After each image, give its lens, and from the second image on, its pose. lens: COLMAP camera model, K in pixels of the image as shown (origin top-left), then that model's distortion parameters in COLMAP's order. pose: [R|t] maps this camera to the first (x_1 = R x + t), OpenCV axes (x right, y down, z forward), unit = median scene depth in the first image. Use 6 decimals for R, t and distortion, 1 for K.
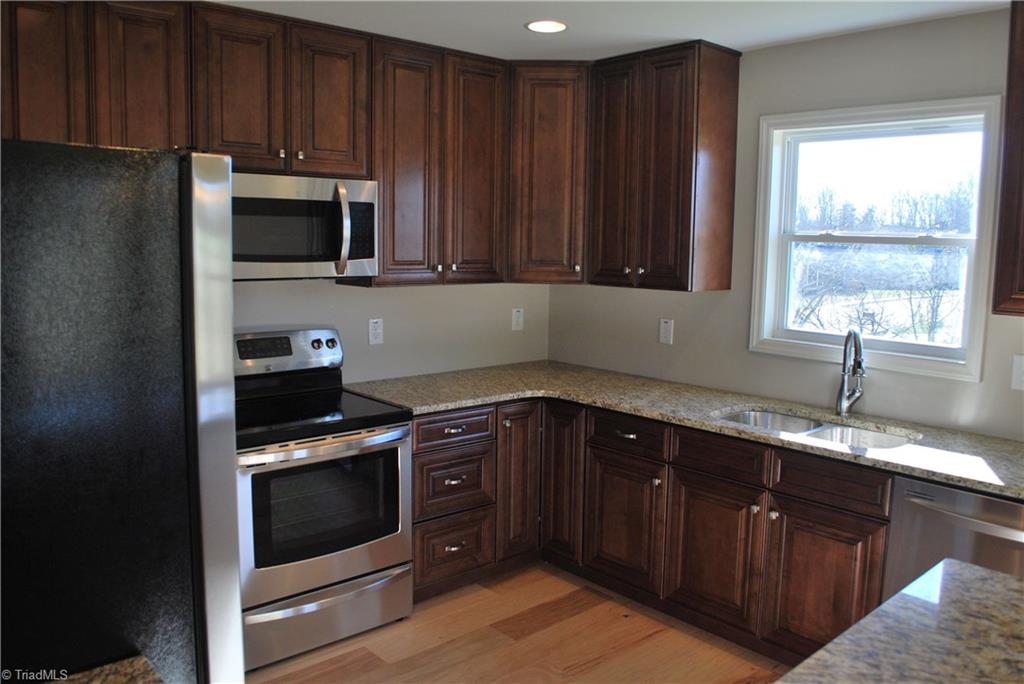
lens RADIAL K [[806.7, 0, 515.9], [0, 806.7, 344.0], [0, 0, 1]] dist [-0.084920, 0.016268]
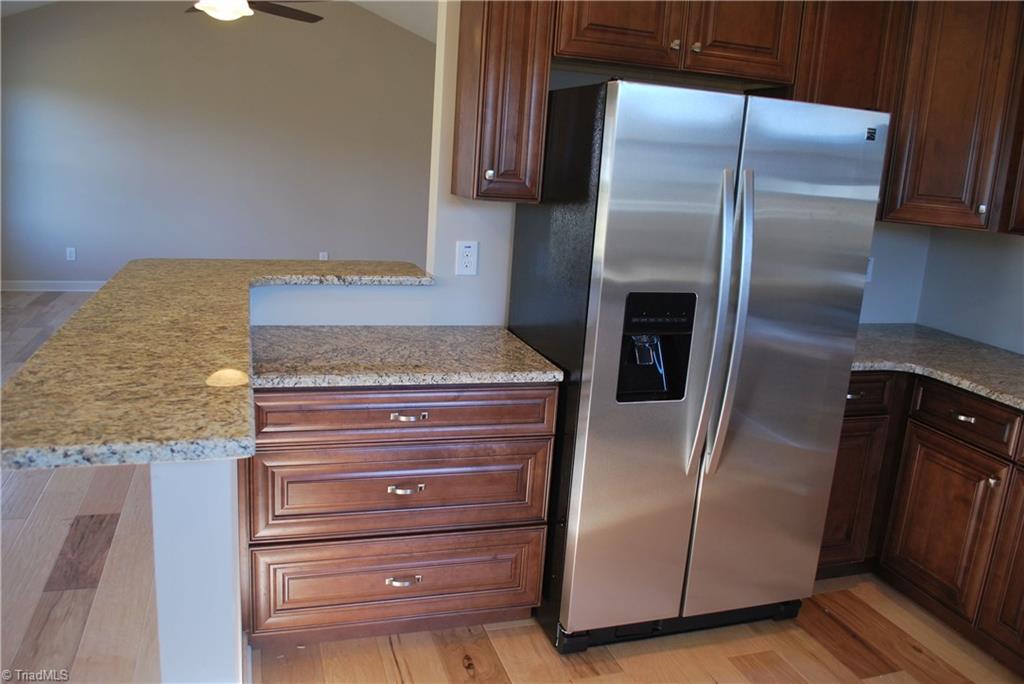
lens RADIAL K [[806.7, 0, 522.8], [0, 806.7, 337.6], [0, 0, 1]] dist [-0.084920, 0.016268]
pose [[-0.399922, 0.158824, -0.902683, 0.451490], [-0.186266, 0.950236, 0.249713, -0.043968], [0.897422, 0.268005, -0.350437, 0.575446]]
